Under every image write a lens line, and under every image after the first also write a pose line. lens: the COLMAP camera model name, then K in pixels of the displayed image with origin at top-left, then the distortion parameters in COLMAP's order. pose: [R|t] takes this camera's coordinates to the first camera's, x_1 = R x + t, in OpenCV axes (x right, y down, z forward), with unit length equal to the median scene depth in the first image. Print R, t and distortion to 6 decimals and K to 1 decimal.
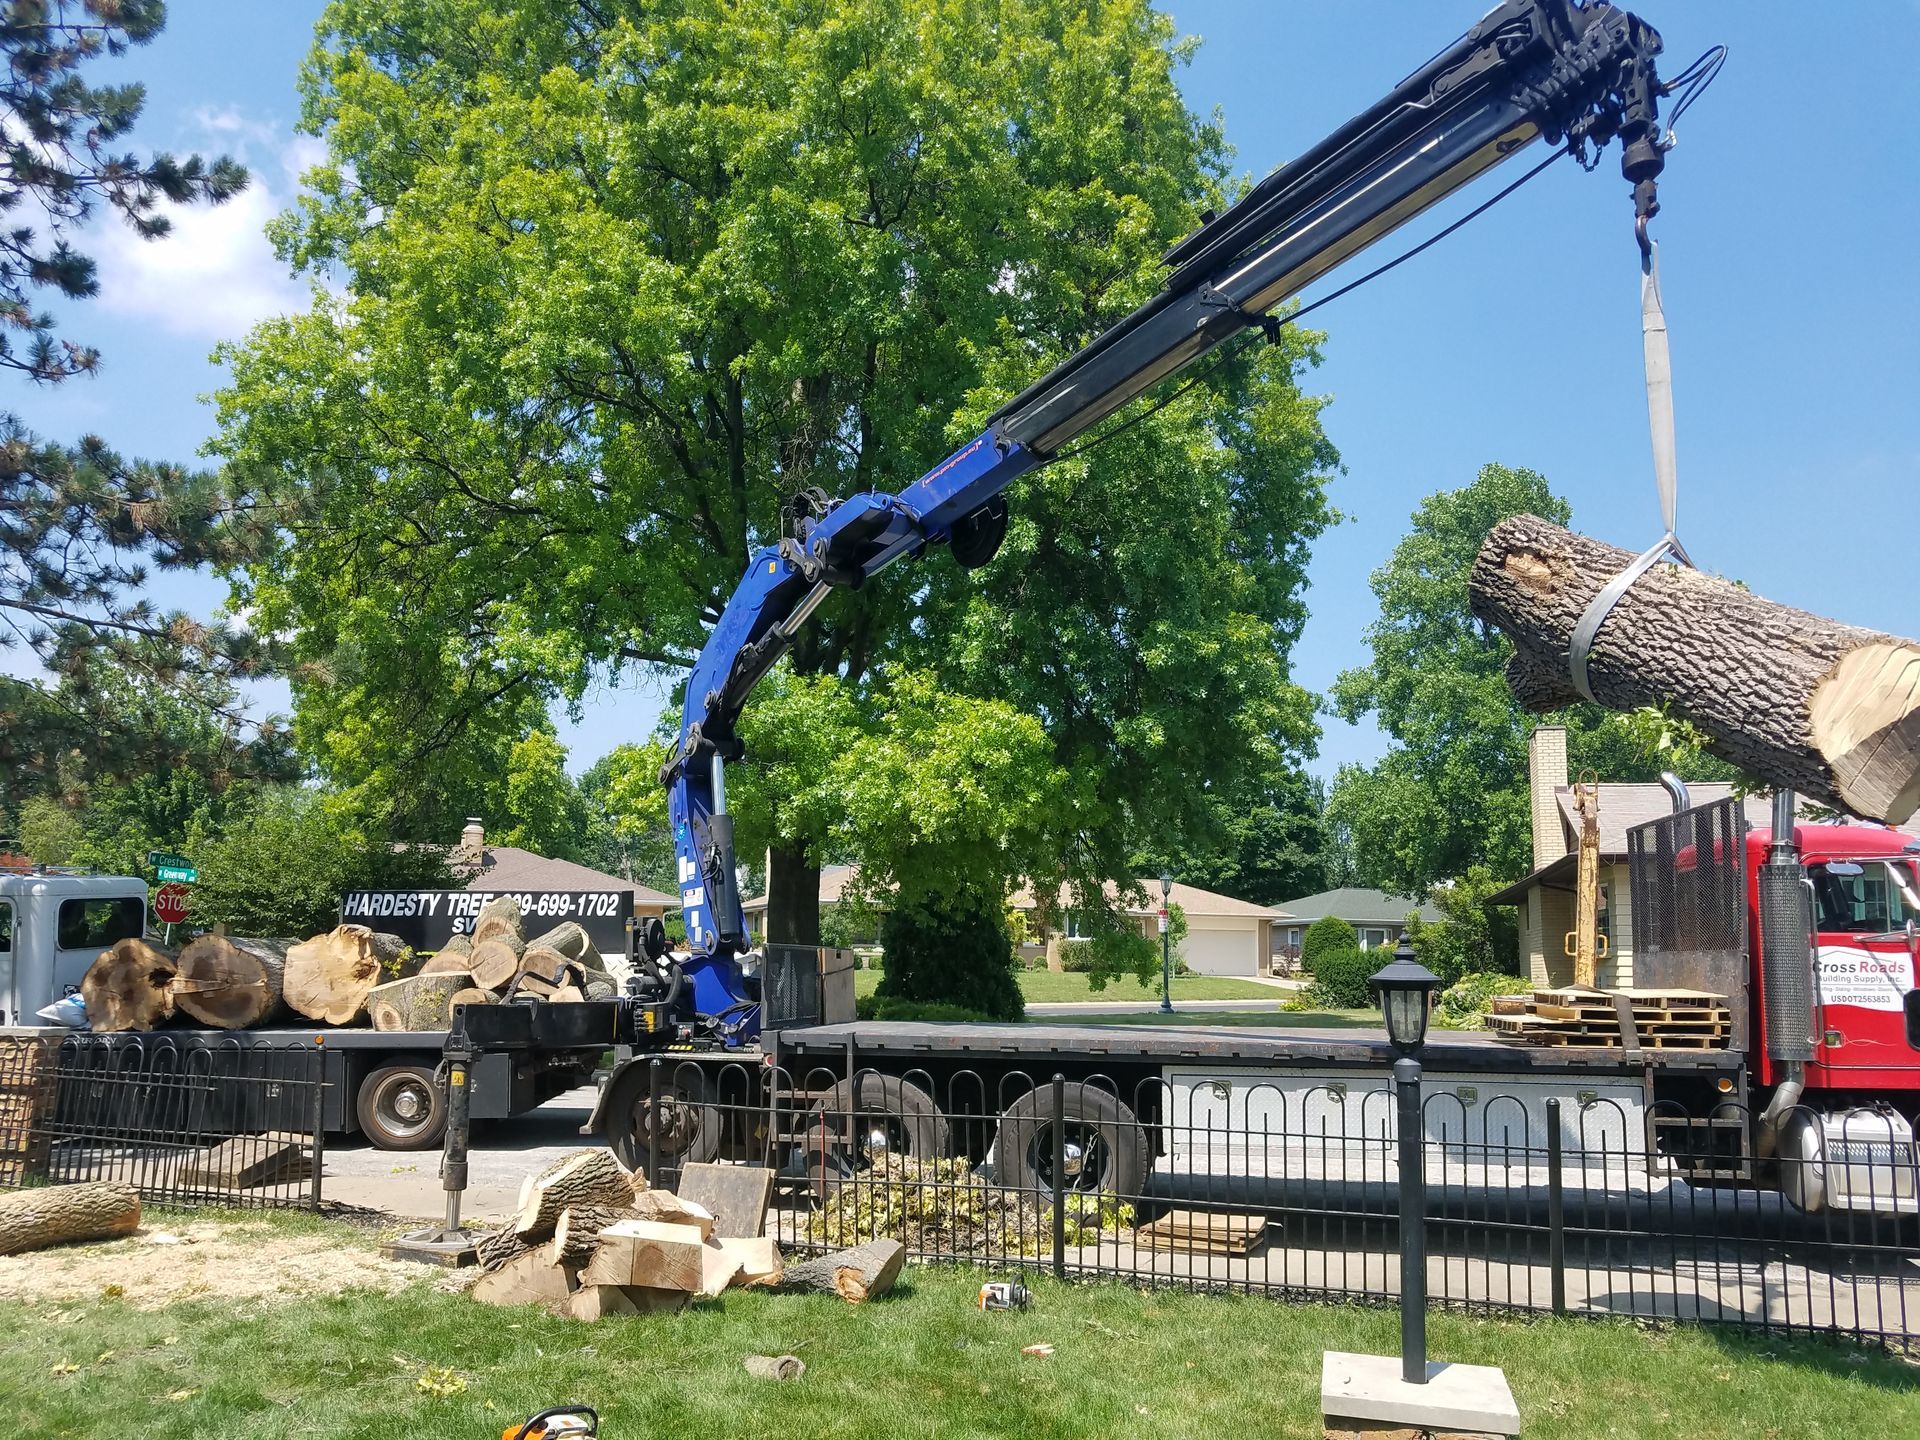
lens RADIAL K [[1547.2, 0, 961.7], [0, 1547.2, 754.1], [0, 0, 1]] dist [0.025222, -0.010512]
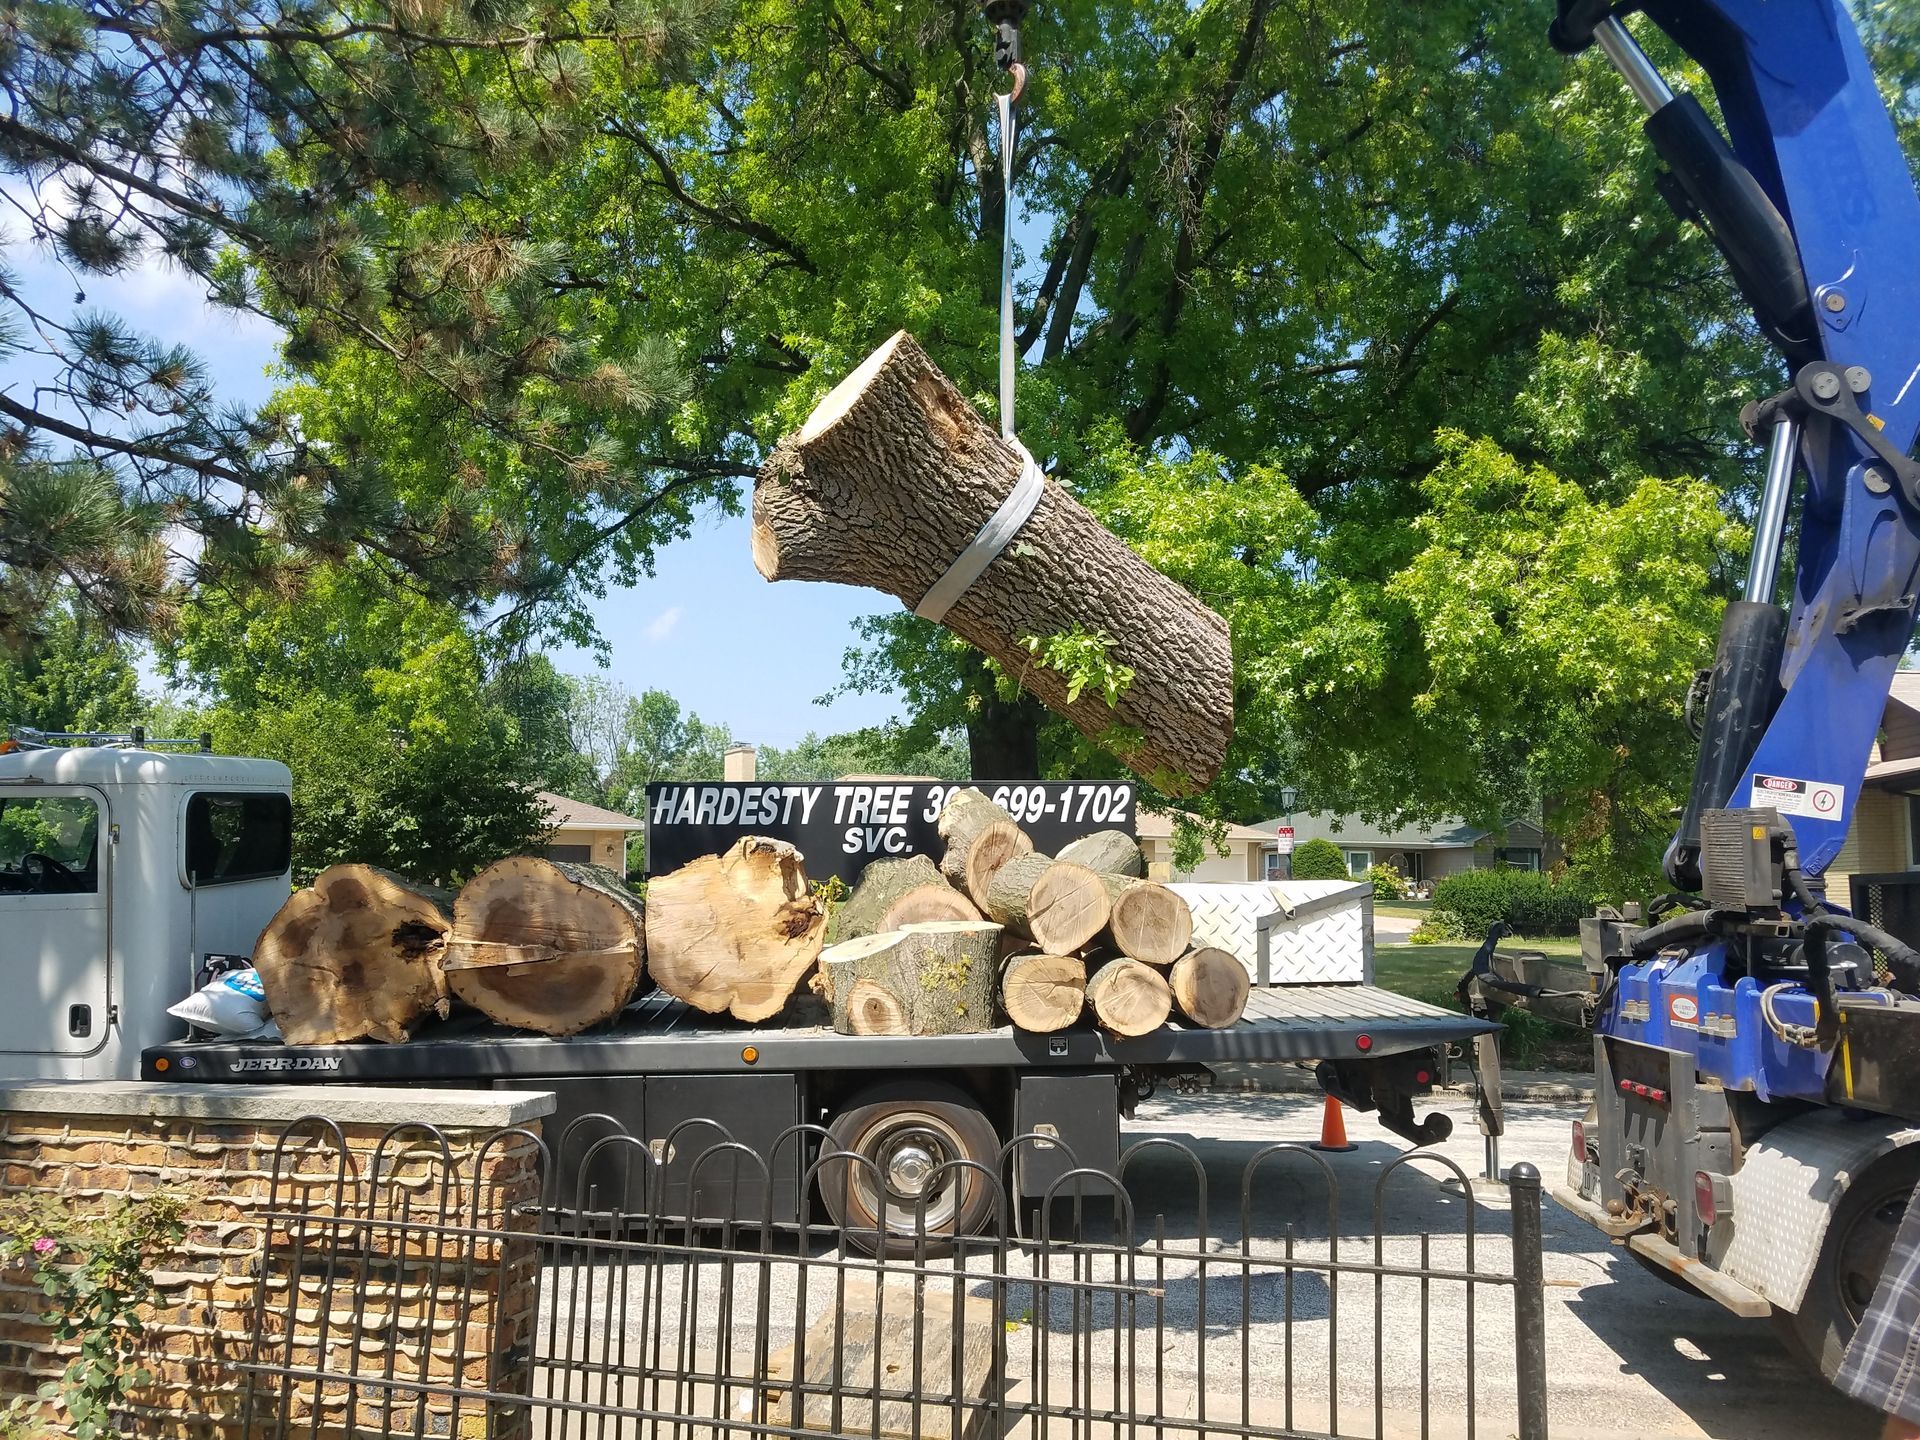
lens RADIAL K [[1522.7, 0, 902.2], [0, 1522.7, 756.5], [0, 0, 1]] dist [0.029630, 0.056244]
pose [[0.996628, -0.003155, 0.081997, -0.402510], [-0.000725, 0.998883, 0.047250, 0.058753], [-0.082054, -0.047150, 0.995512, 0.486258]]
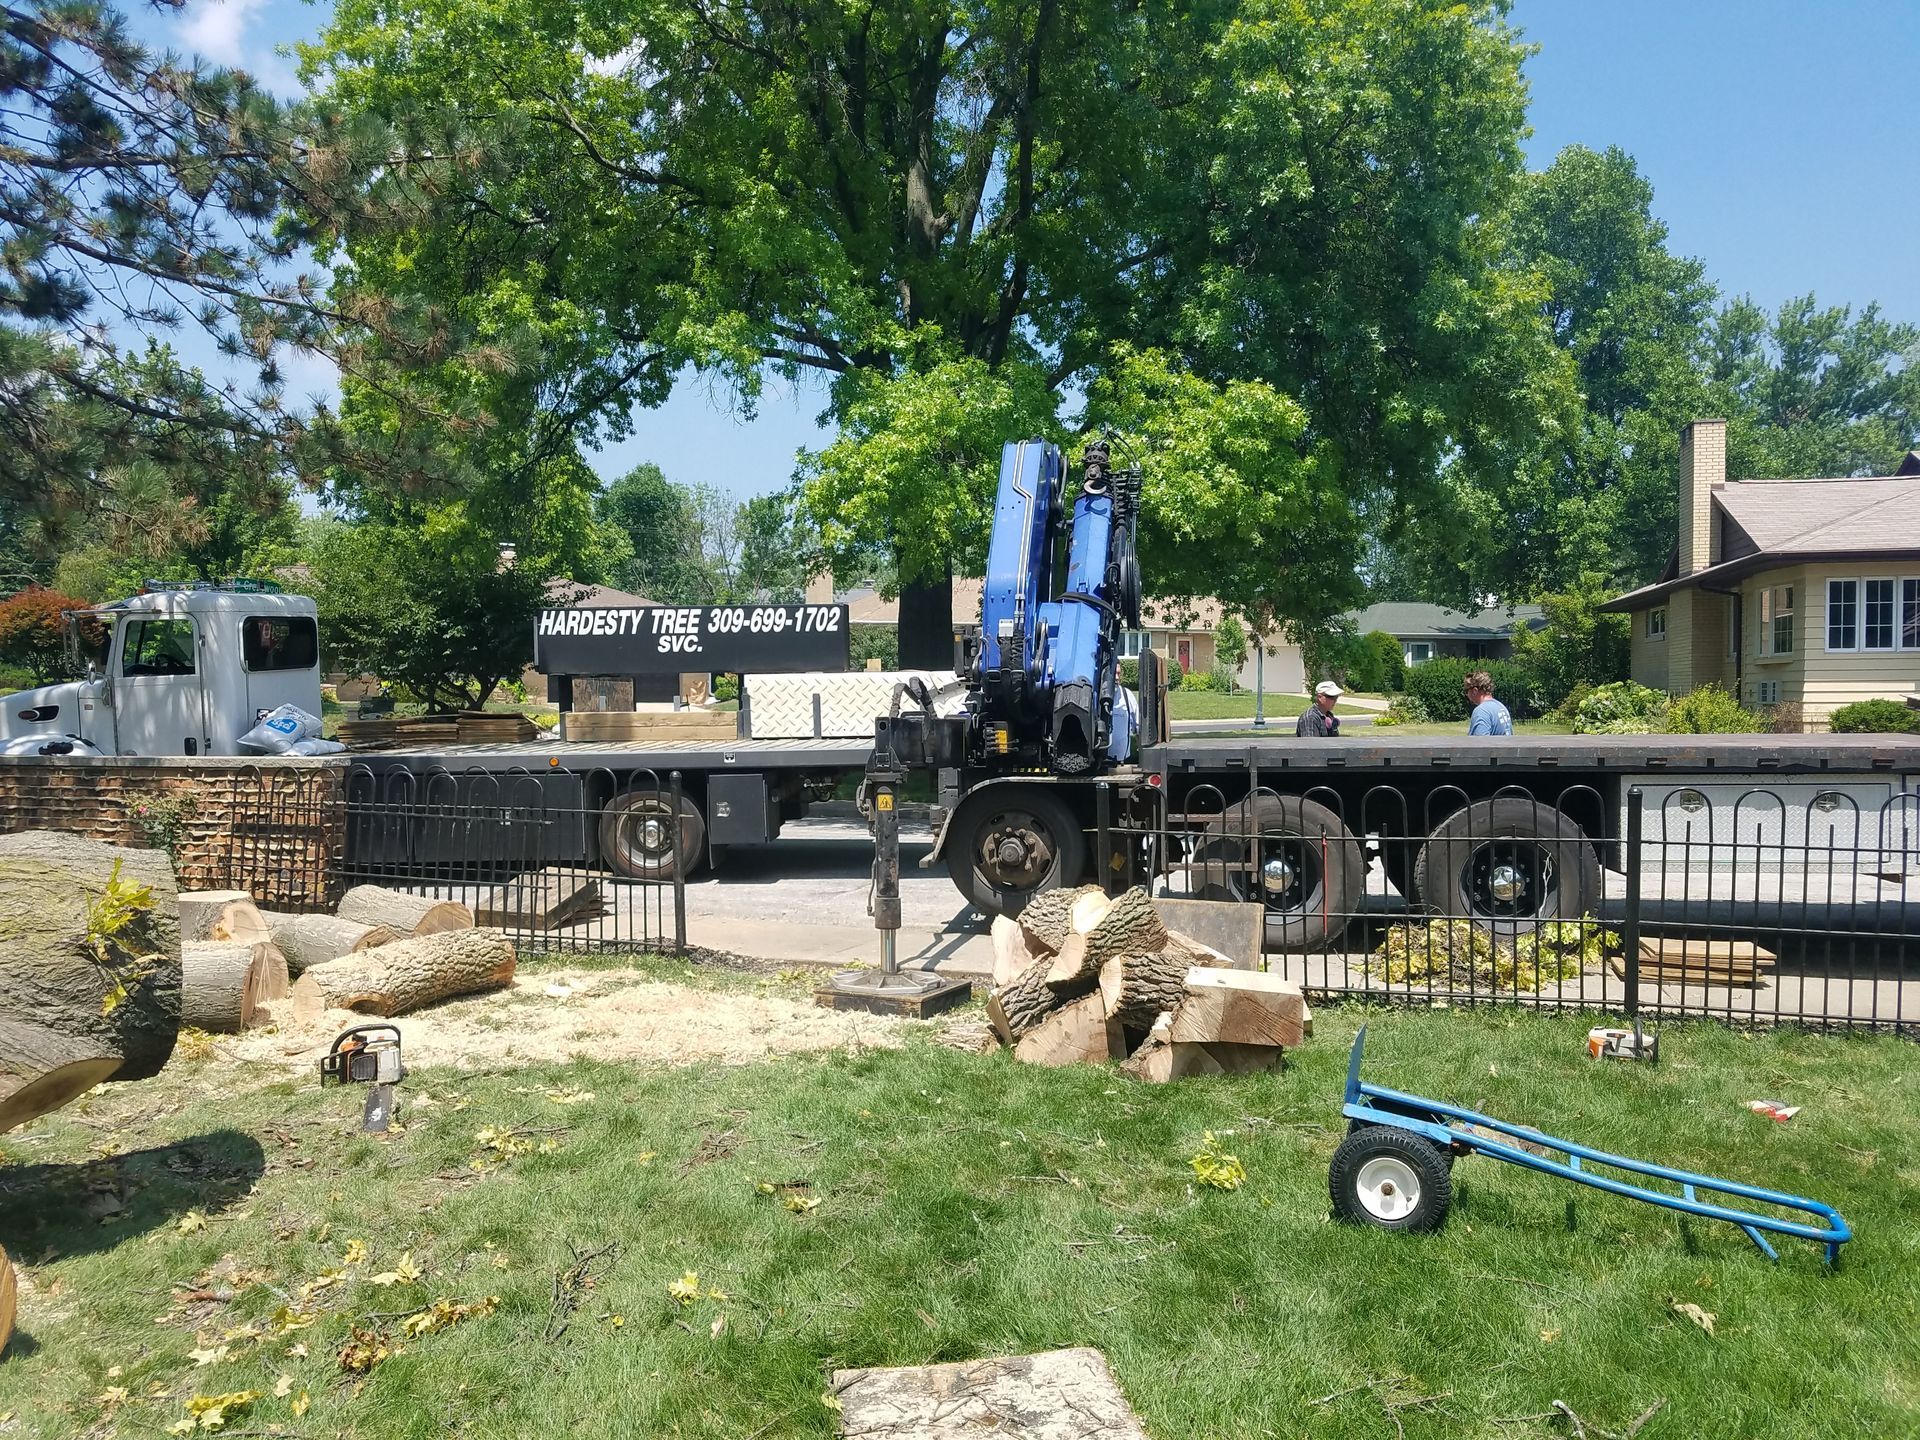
lens RADIAL K [[1547.2, 0, 961.7], [0, 1547.2, 754.1], [0, 0, 1]] dist [0.025222, -0.010512]
pose [[0.999801, -0.018699, 0.006949, -0.178584], [0.017175, 0.984067, 0.176964, 0.017721], [-0.010147, -0.176809, 0.984193, 0.098621]]
